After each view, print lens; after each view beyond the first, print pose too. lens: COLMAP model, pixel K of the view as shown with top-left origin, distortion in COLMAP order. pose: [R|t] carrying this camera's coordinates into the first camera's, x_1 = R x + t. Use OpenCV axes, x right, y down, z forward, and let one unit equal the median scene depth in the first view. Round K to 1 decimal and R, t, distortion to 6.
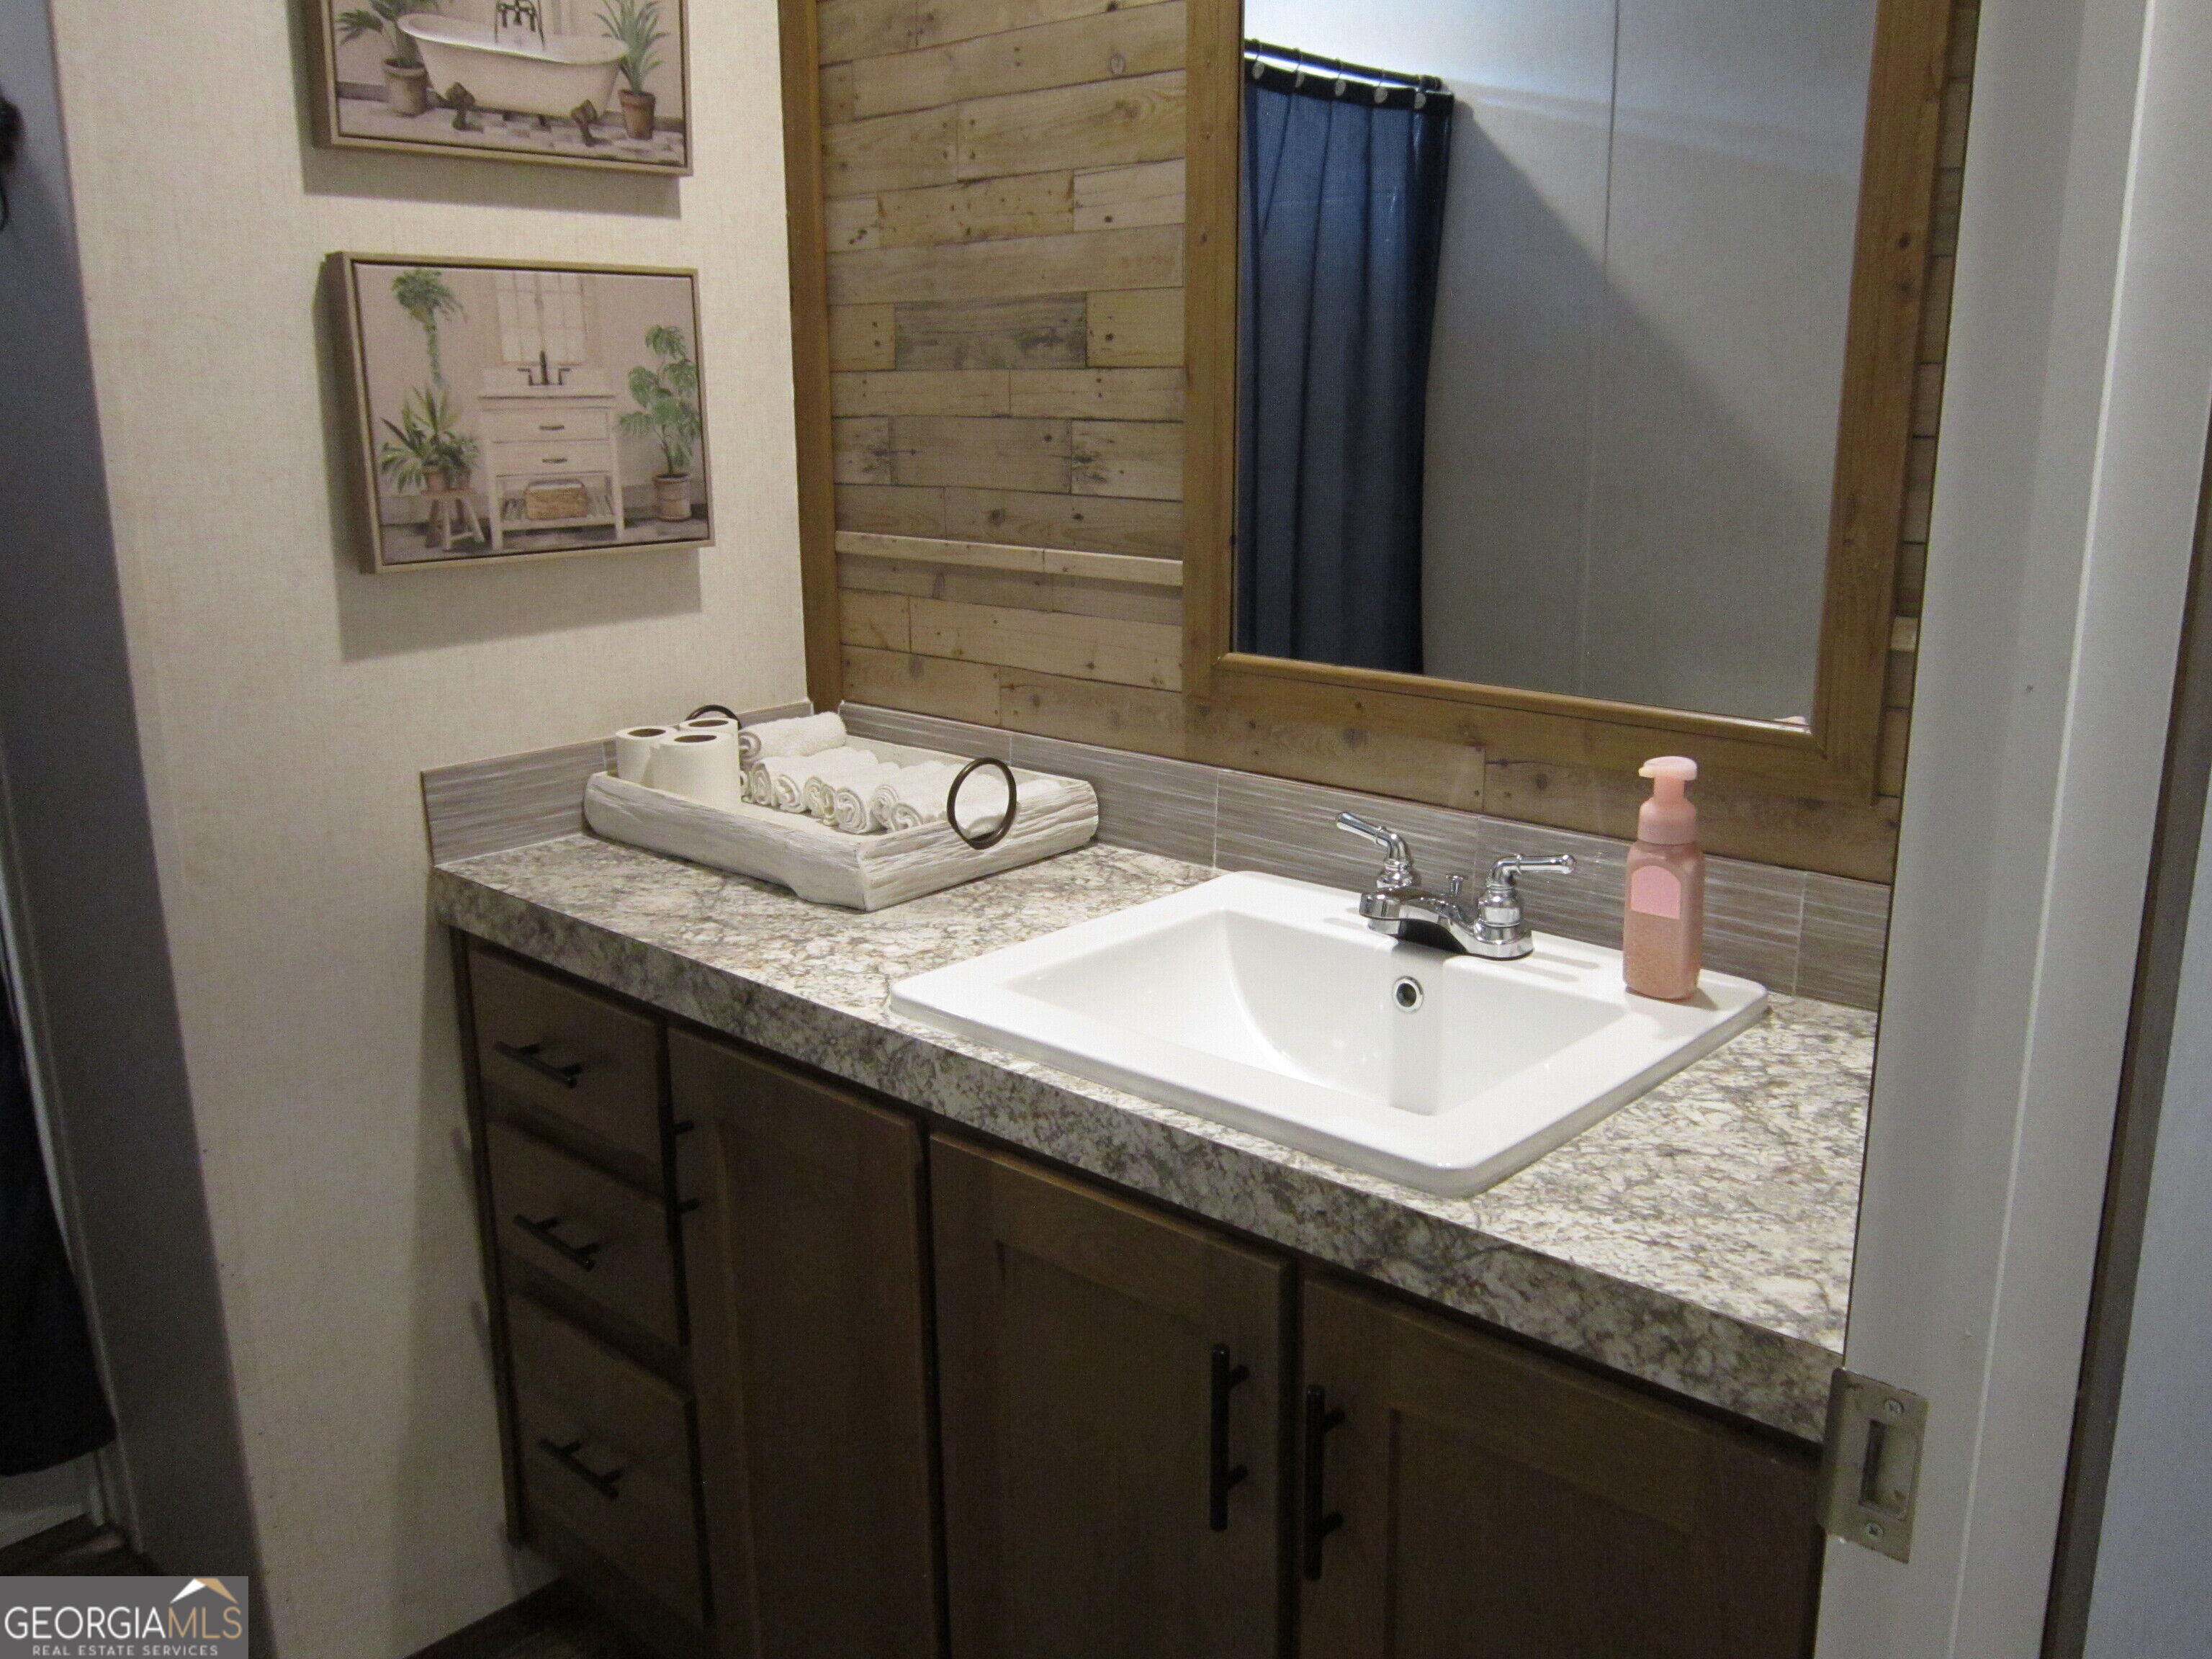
lens RADIAL K [[1813.4, 0, 1105.1], [0, 1813.4, 829.6], [0, 0, 1]] dist [-0.048458, 0.025164]
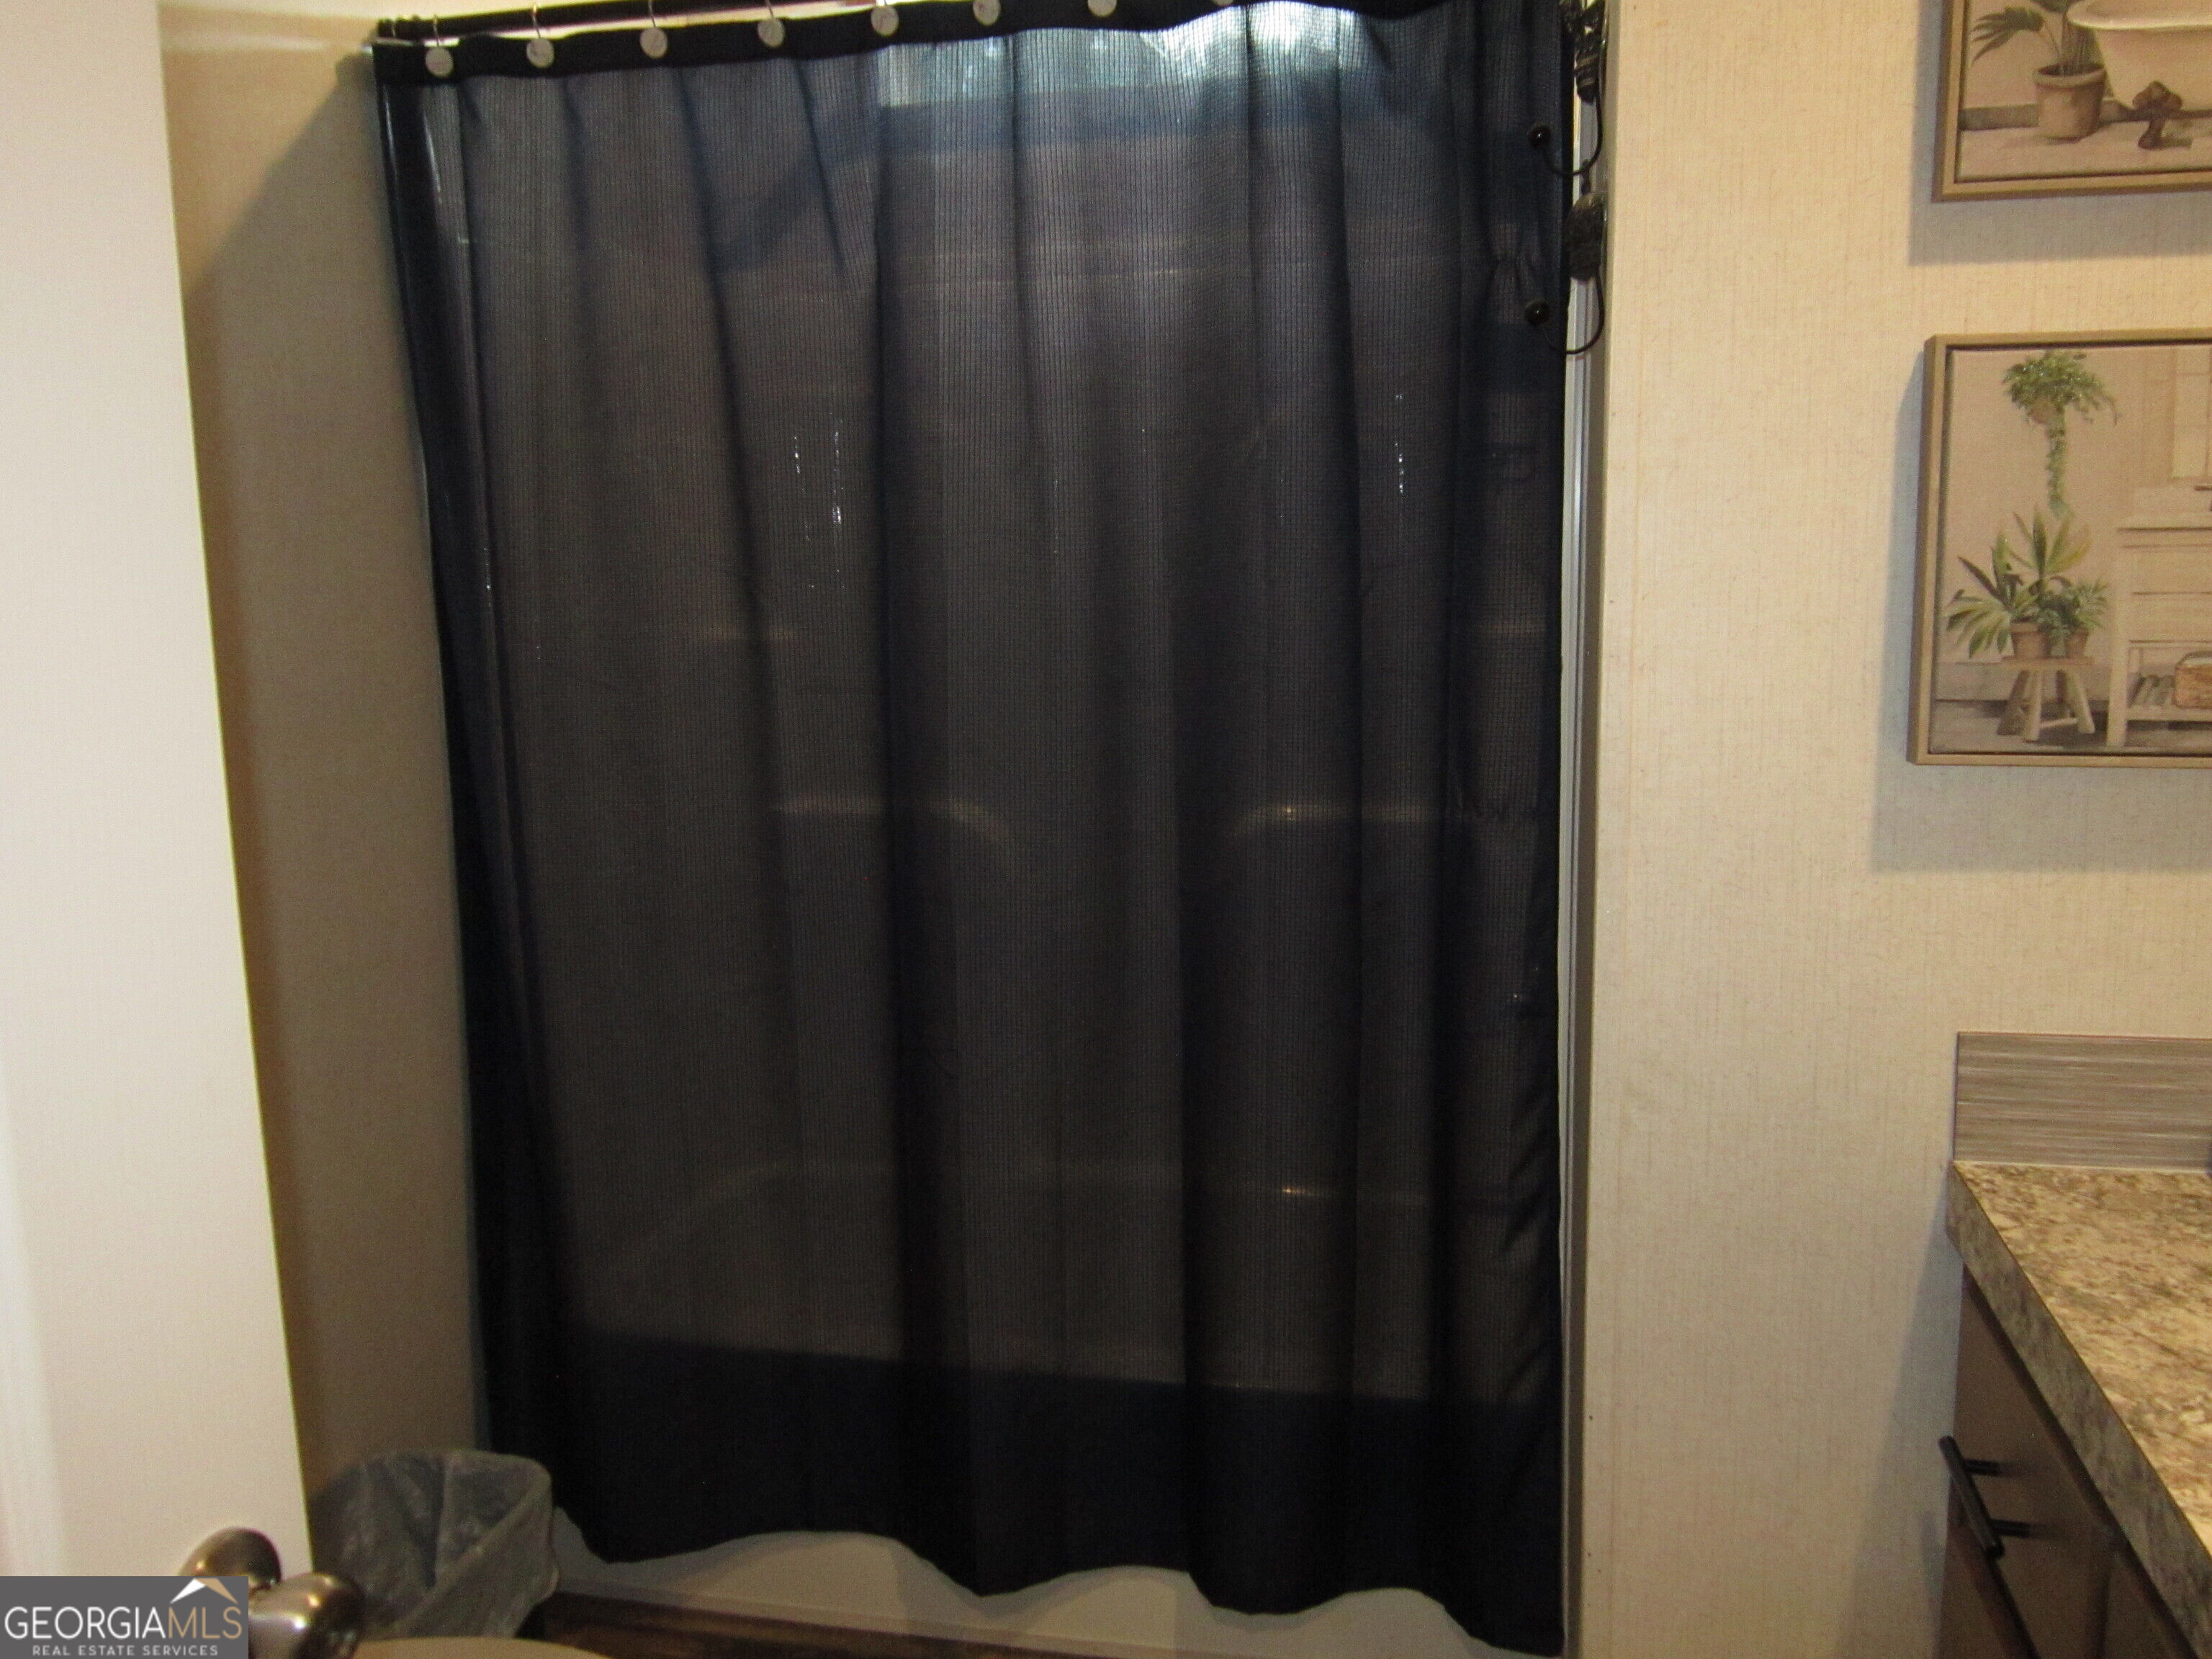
lens RADIAL K [[1813.4, 0, 1108.3], [0, 1813.4, 821.6], [0, 0, 1]] dist [-0.048458, 0.025164]
pose [[0.494228, 0.134331, -0.858891, 0.069460], [-0.190547, 0.980703, 0.043737, -0.087150], [0.848192, 0.142043, 0.510288, 0.340079]]
